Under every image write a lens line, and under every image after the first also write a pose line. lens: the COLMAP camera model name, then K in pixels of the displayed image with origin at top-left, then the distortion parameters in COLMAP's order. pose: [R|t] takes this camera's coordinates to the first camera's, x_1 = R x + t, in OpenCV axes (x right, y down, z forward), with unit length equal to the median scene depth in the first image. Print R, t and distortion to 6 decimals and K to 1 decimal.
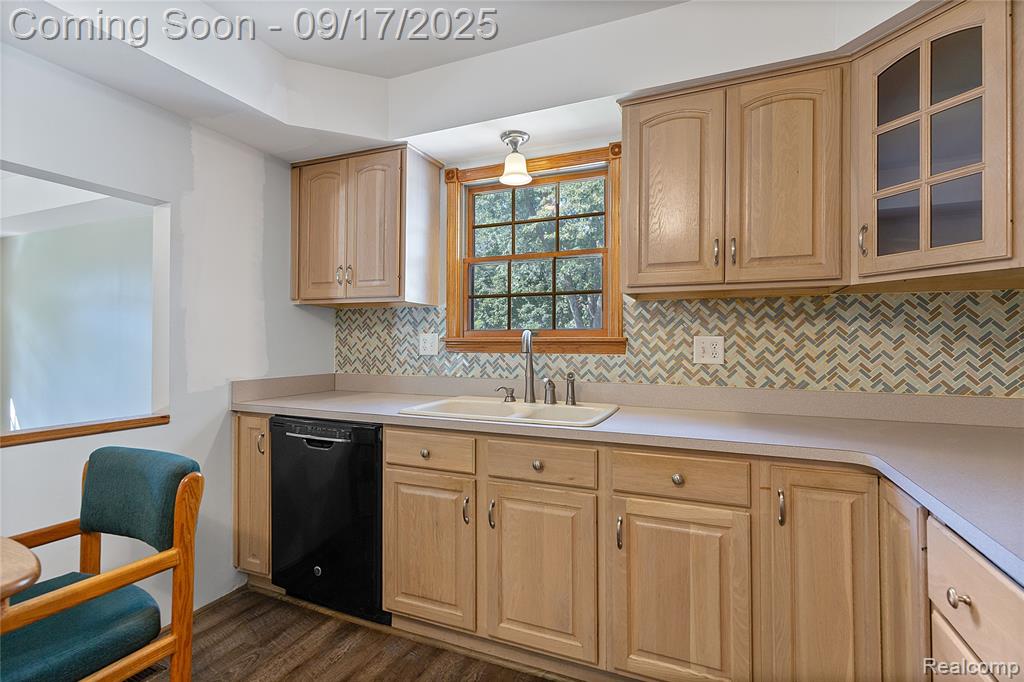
lens RADIAL K [[467.2, 0, 520.1], [0, 467.2, 336.1], [0, 0, 1]] dist [0.009138, -0.003332]
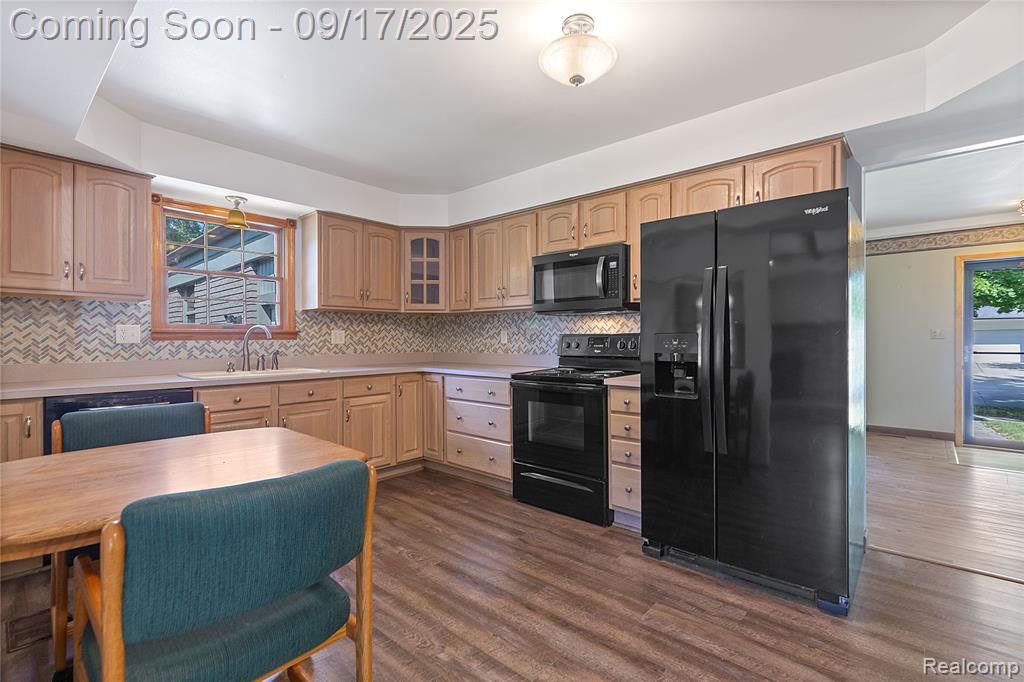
lens RADIAL K [[467.2, 0, 534.7], [0, 467.2, 342.6], [0, 0, 1]] dist [0.009138, -0.003332]
pose [[0.291013, -0.014064, 0.956616, -1.327658], [-0.012772, 0.999746, 0.018584, 0.005052], [-0.956634, -0.017626, 0.290760, -0.426034]]
